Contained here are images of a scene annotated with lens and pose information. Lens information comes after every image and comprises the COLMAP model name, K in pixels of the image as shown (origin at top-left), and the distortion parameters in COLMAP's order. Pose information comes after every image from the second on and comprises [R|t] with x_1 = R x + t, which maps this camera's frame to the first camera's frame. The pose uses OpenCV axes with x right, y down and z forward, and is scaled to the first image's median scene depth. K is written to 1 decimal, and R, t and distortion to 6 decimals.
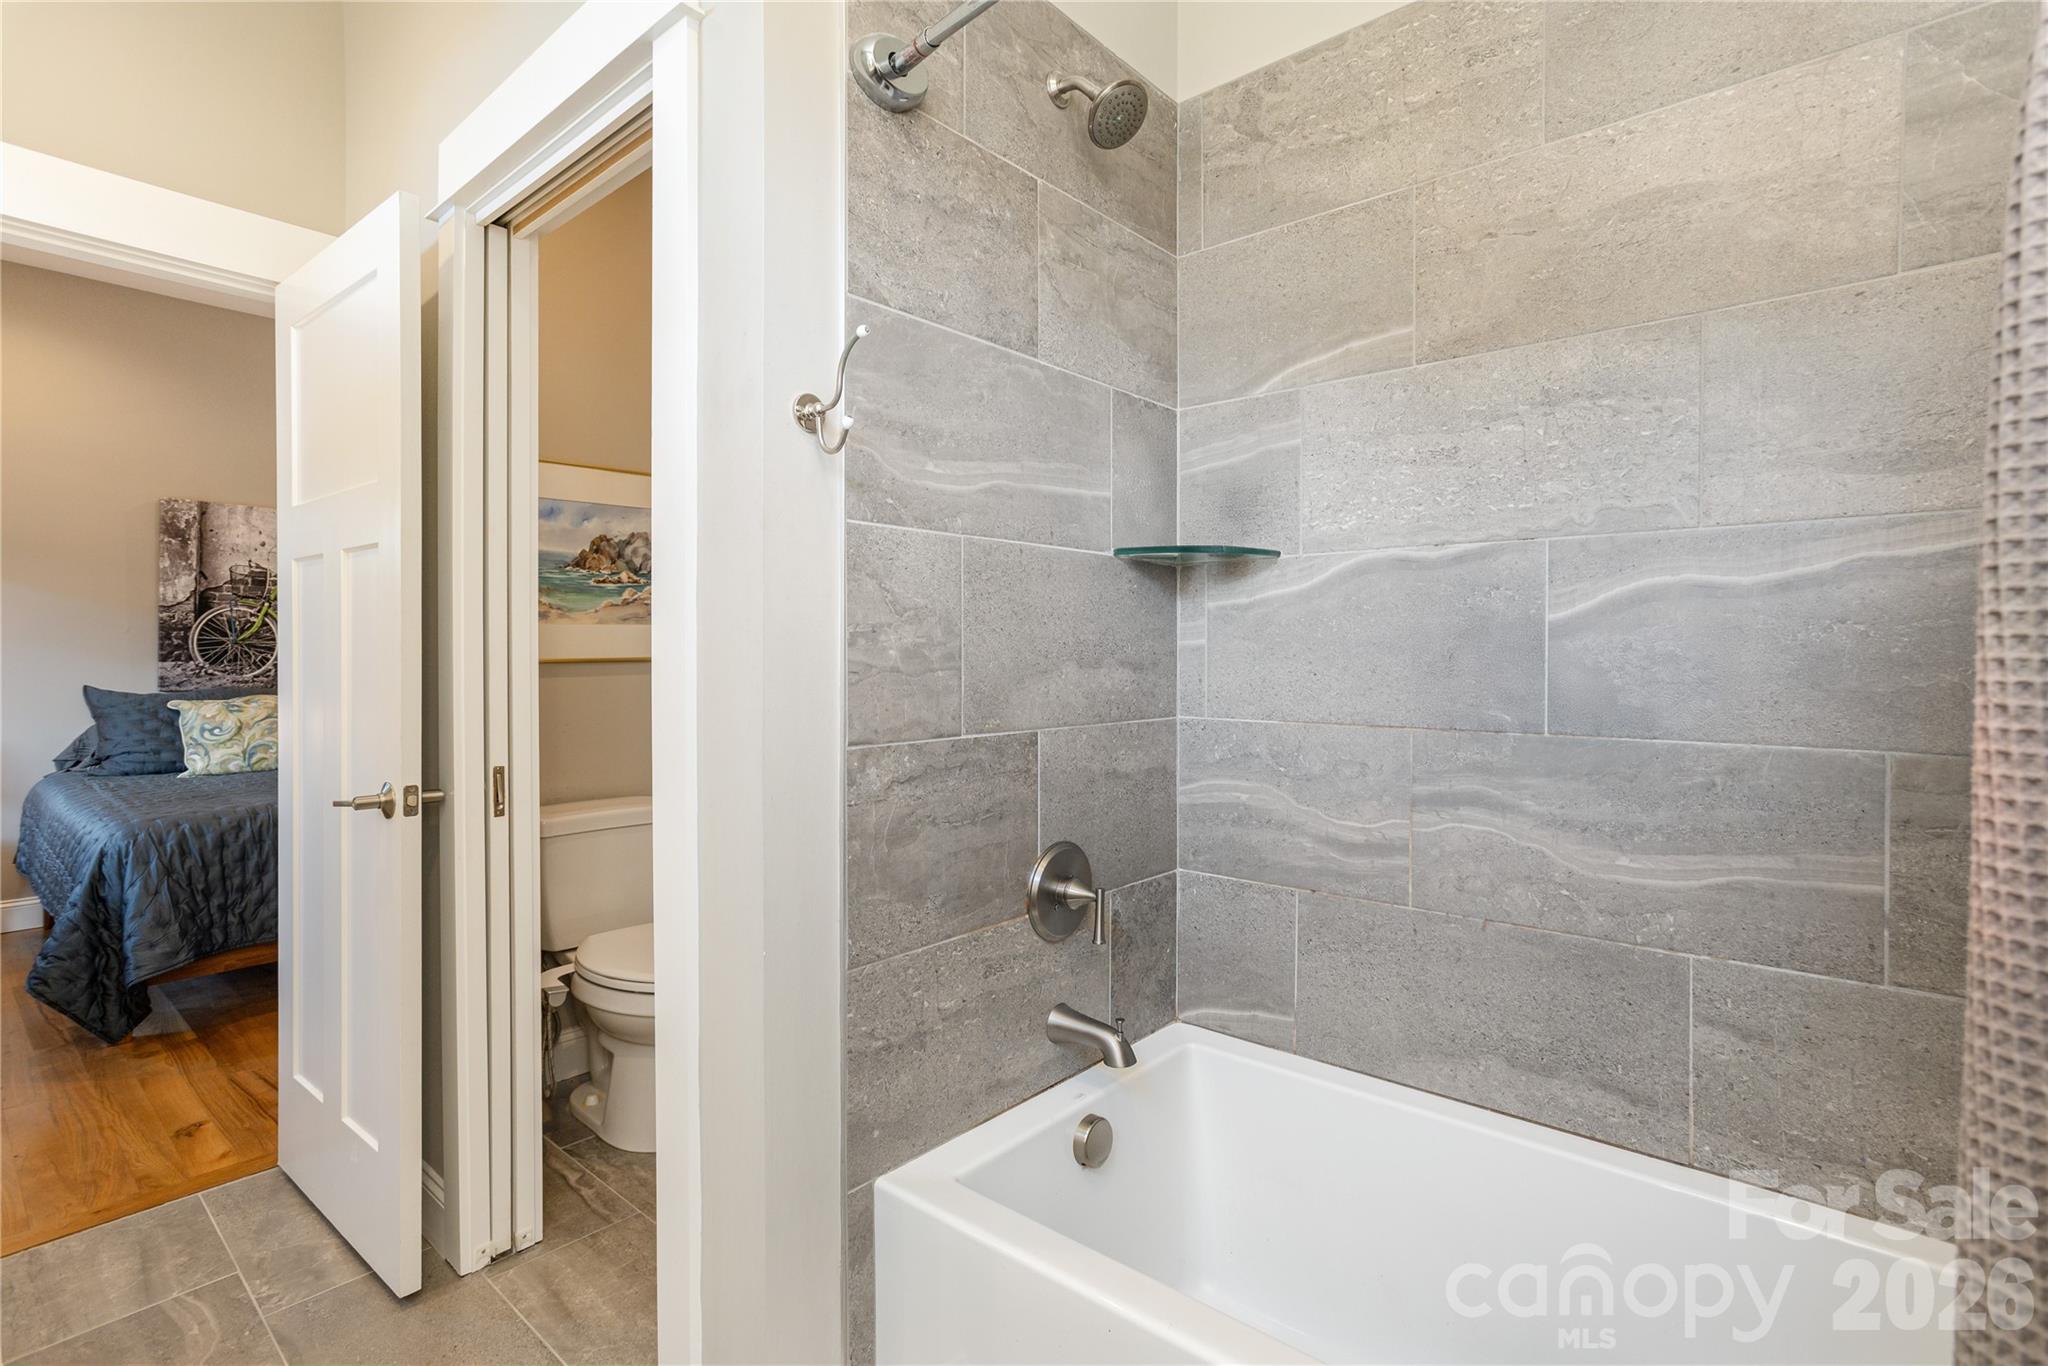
lens RADIAL K [[1004.7, 0, 1024.0], [0, 1004.7, 683.0], [0, 0, 1]] dist [-0.001743, -0.000225]
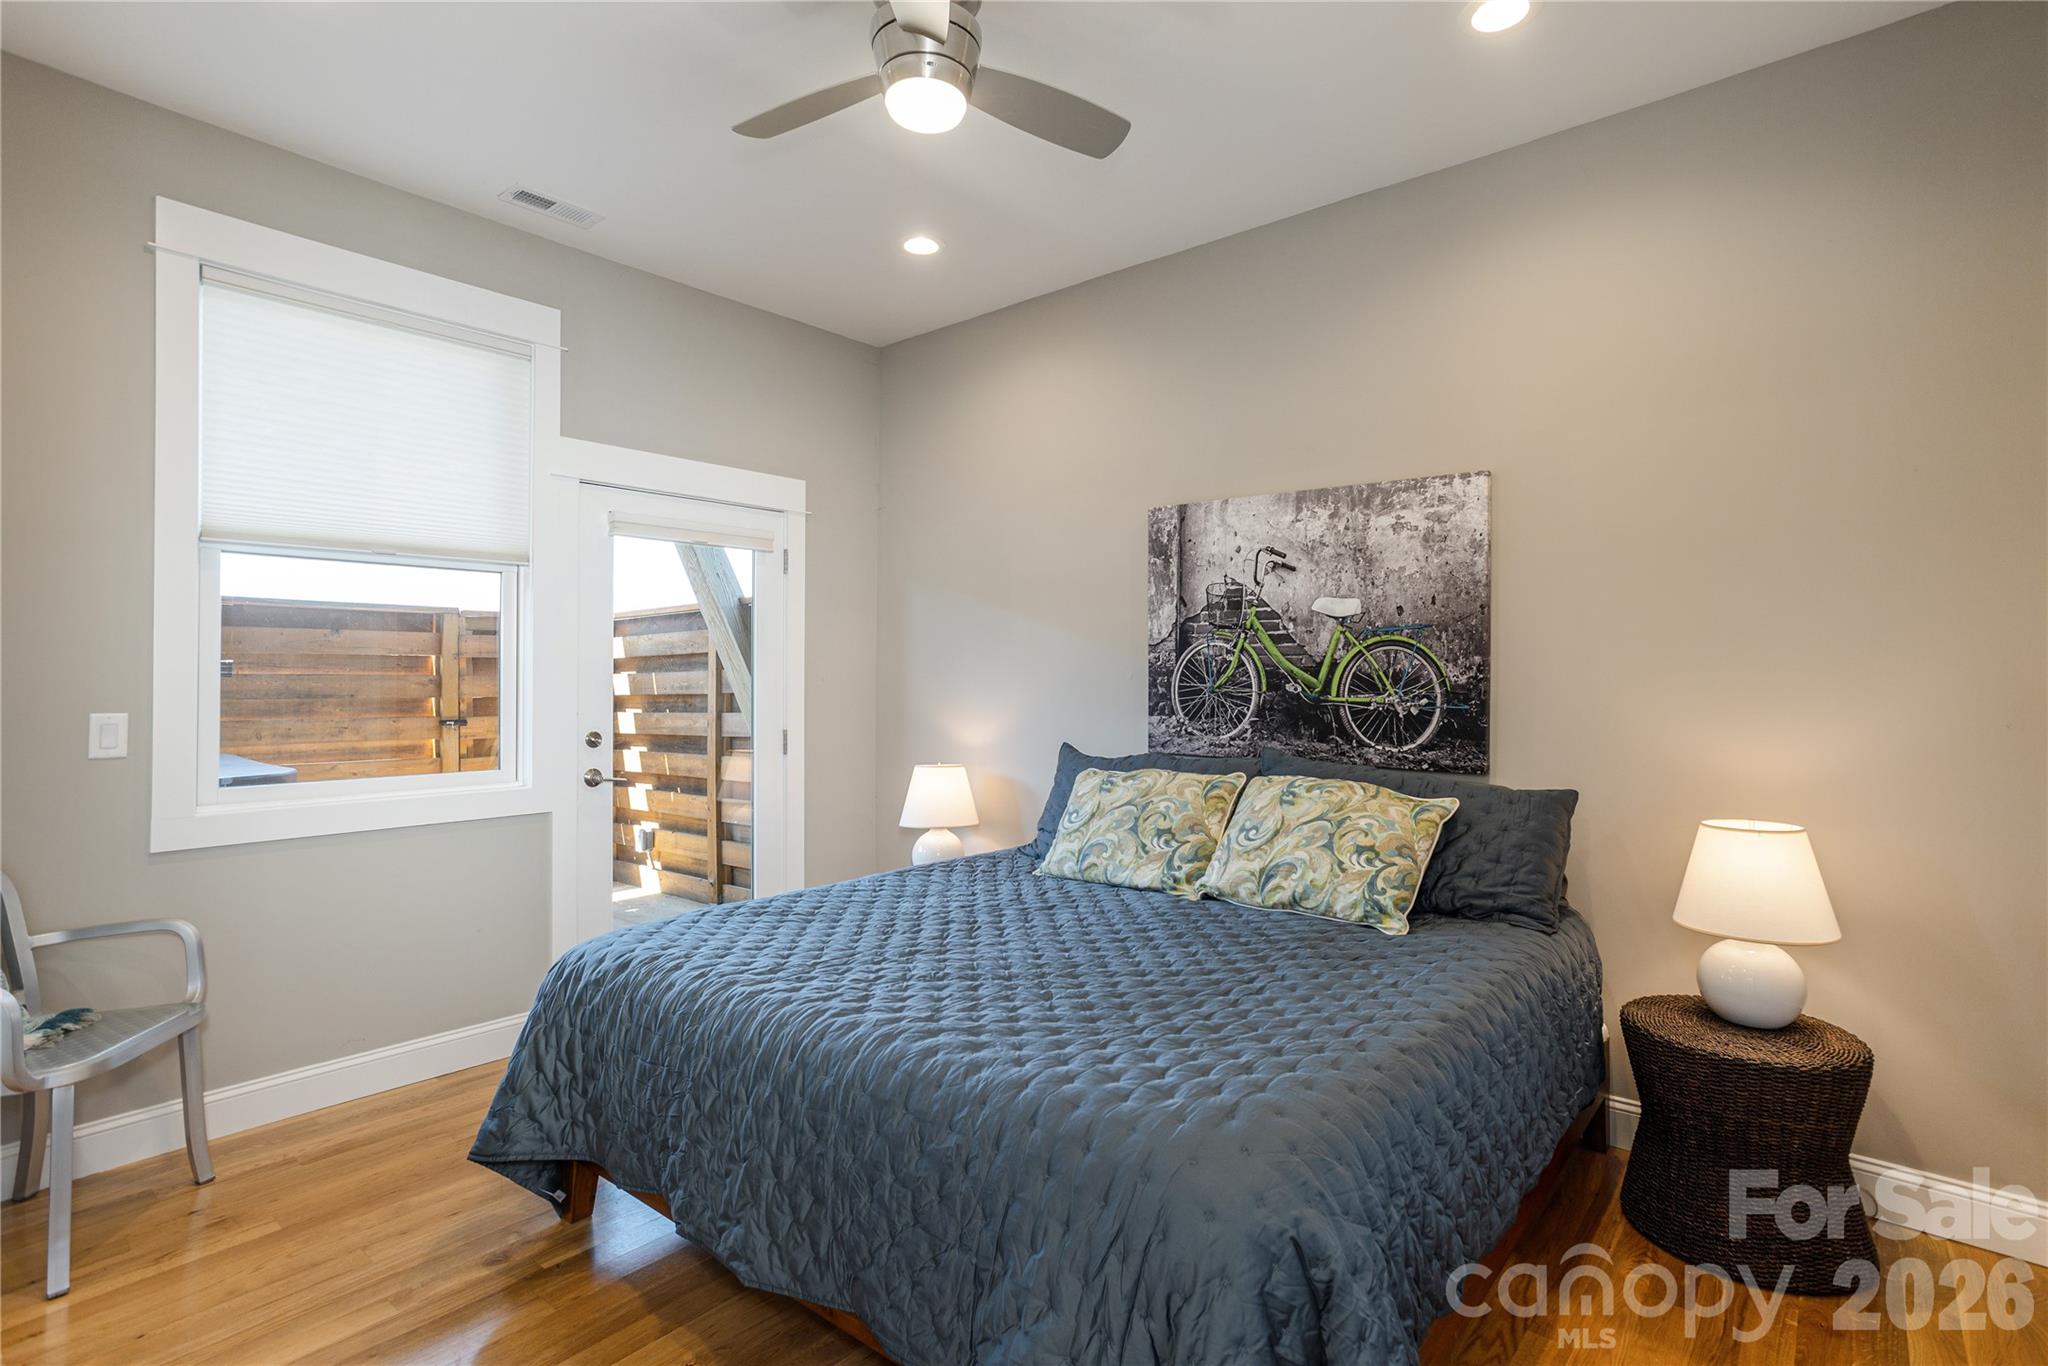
lens RADIAL K [[1004.7, 0, 1024.0], [0, 1004.7, 683.0], [0, 0, 1]] dist [-0.001743, -0.000225]
pose [[0.042509, -0.001262, -0.999095, -0.069613], [-0.023742, 0.999716, -0.002273, -0.041942], [0.998814, 0.023818, 0.042467, 0.852406]]
